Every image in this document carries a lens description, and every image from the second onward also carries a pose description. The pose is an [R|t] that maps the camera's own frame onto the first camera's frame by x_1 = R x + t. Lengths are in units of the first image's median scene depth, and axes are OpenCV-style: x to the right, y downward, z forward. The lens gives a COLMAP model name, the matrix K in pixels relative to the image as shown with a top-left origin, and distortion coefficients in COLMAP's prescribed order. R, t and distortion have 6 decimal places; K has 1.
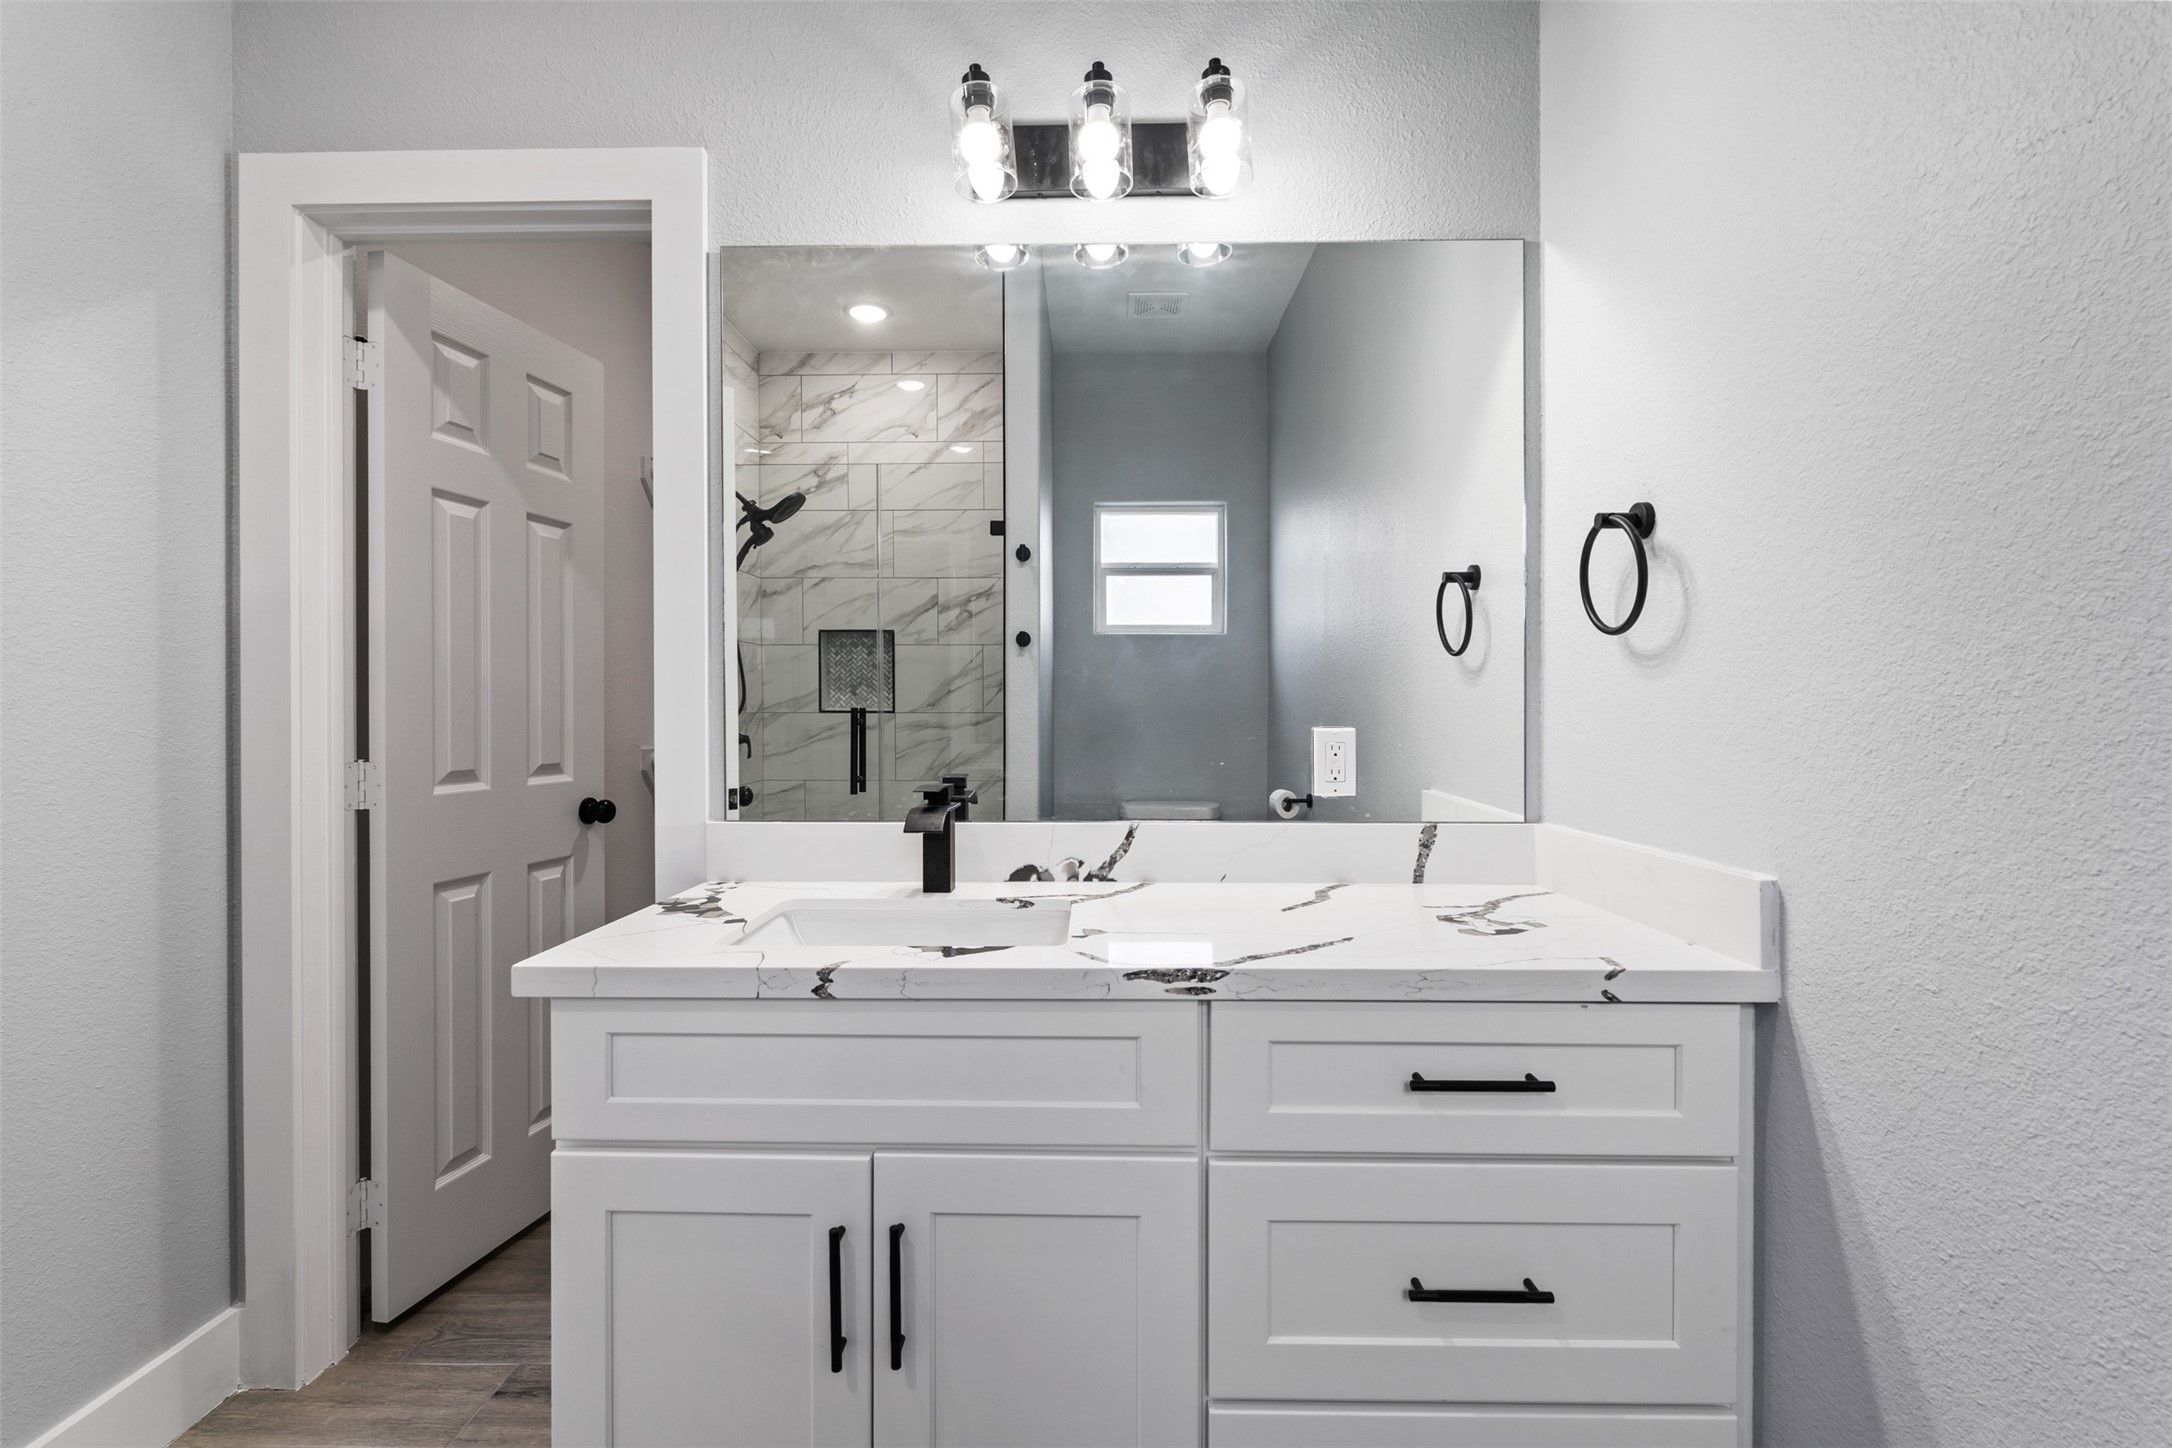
lens RADIAL K [[965.4, 0, 1086.0], [0, 965.4, 724.0], [0, 0, 1]] dist [0.001971, 0.000687]
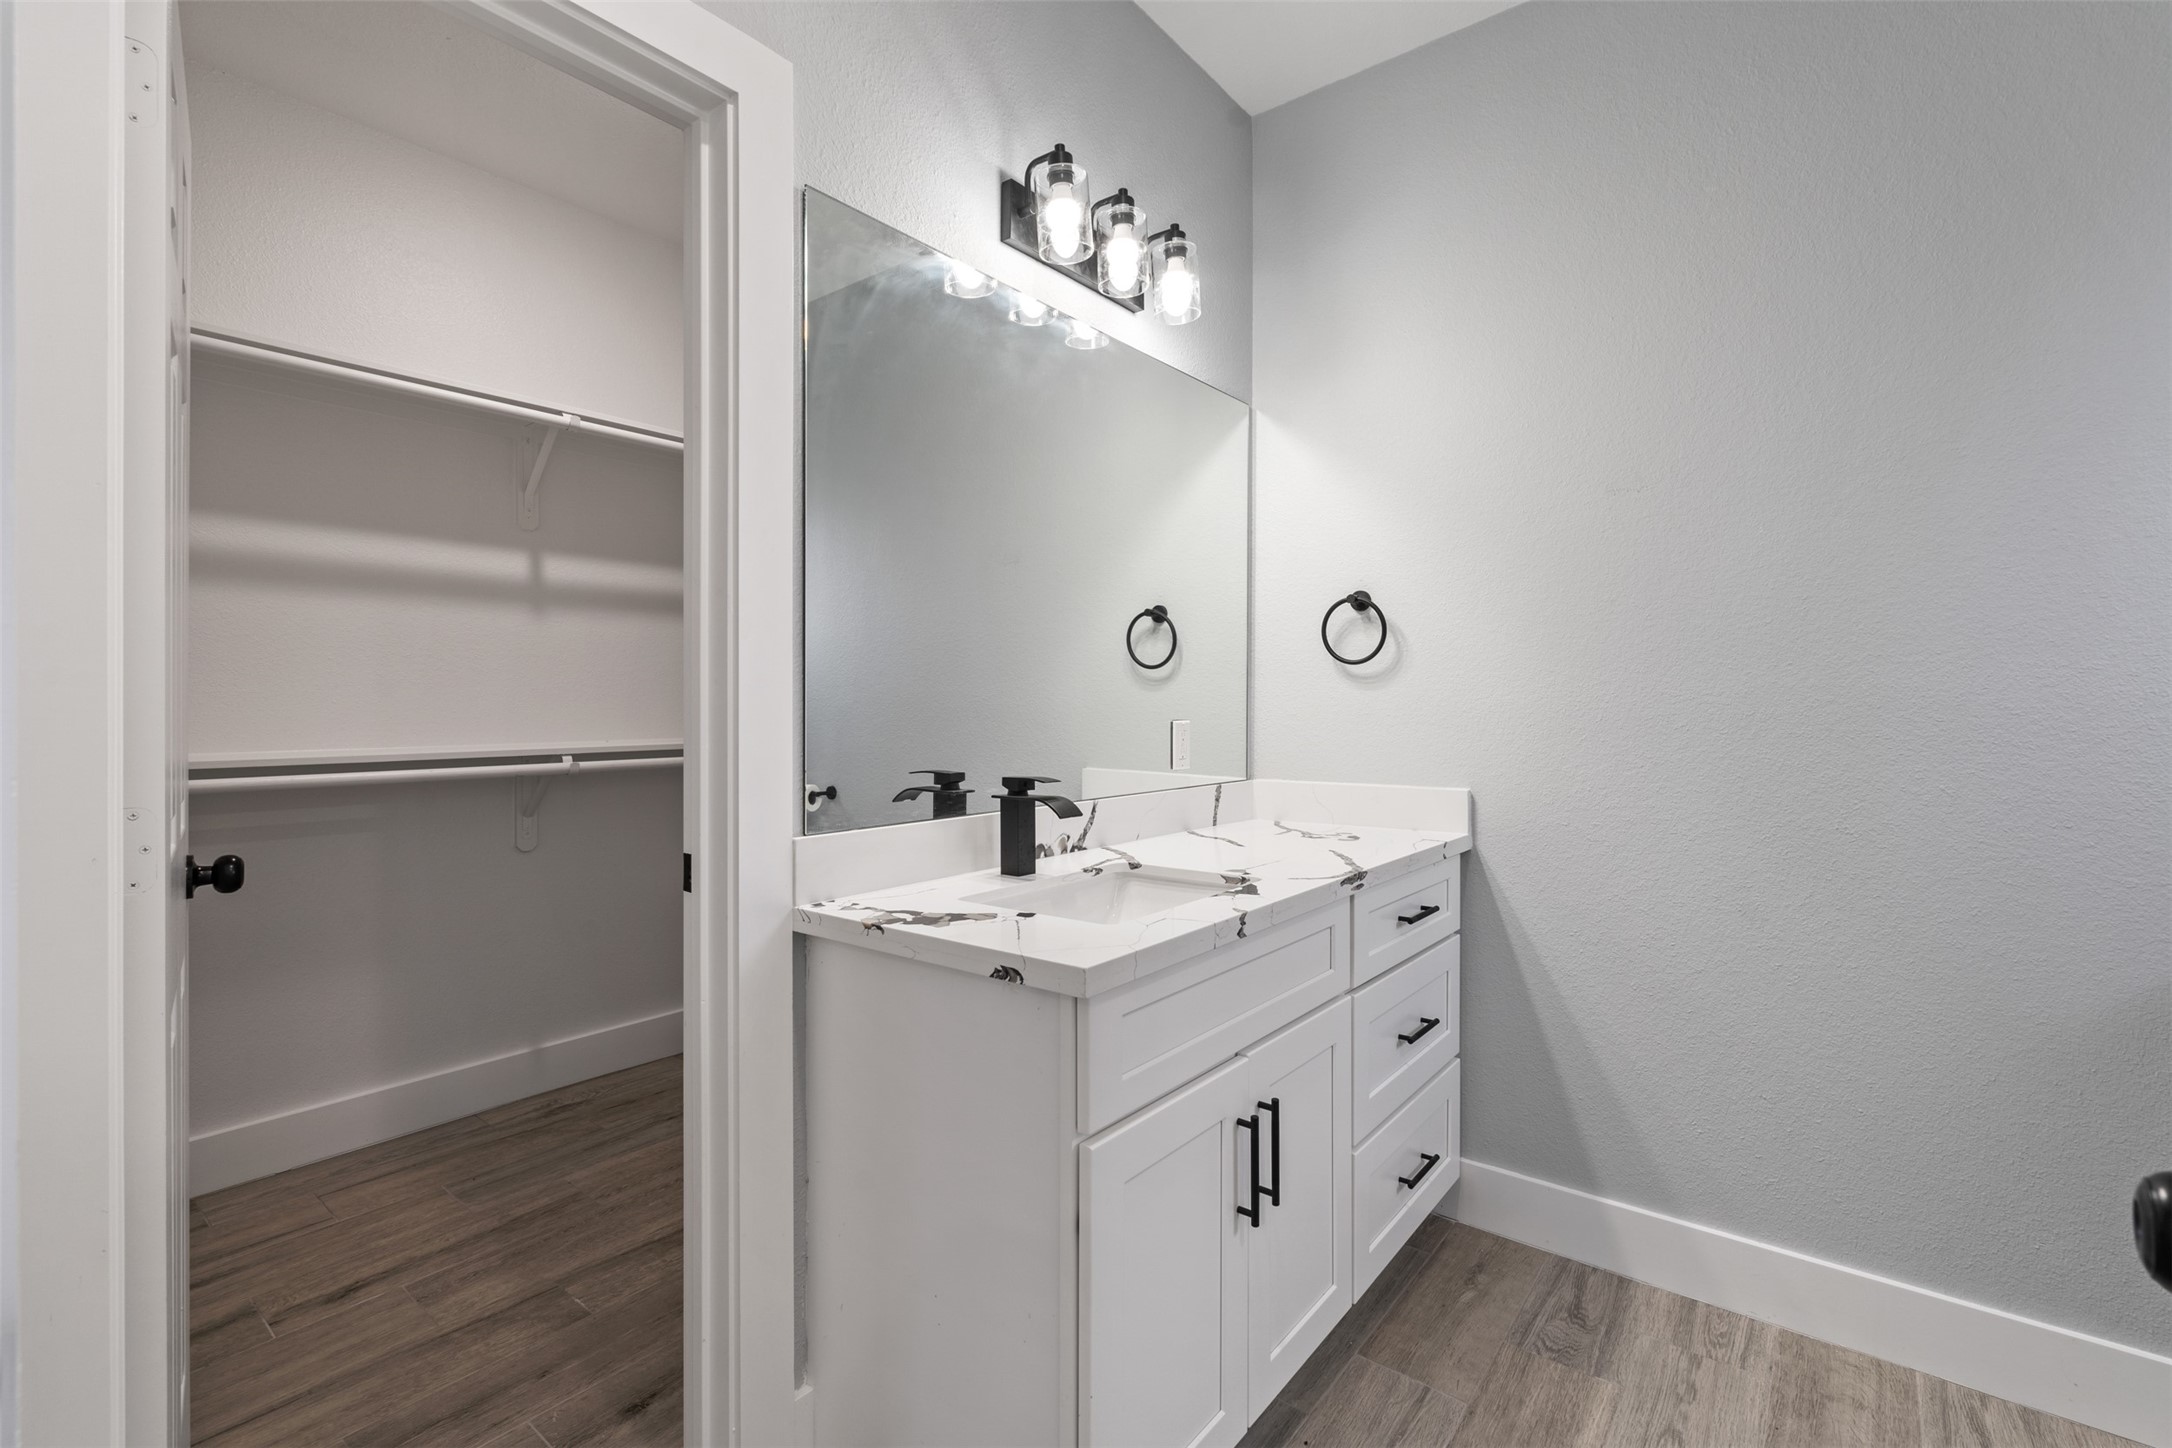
lens RADIAL K [[965.4, 0, 1086.0], [0, 965.4, 724.0], [0, 0, 1]] dist [0.001971, 0.000687]
pose [[0.607388, -0.016108, 0.794242, -1.026250], [0.012832, 0.999863, 0.010465, -0.008121], [-0.794302, 0.003835, 0.607511, 0.290733]]
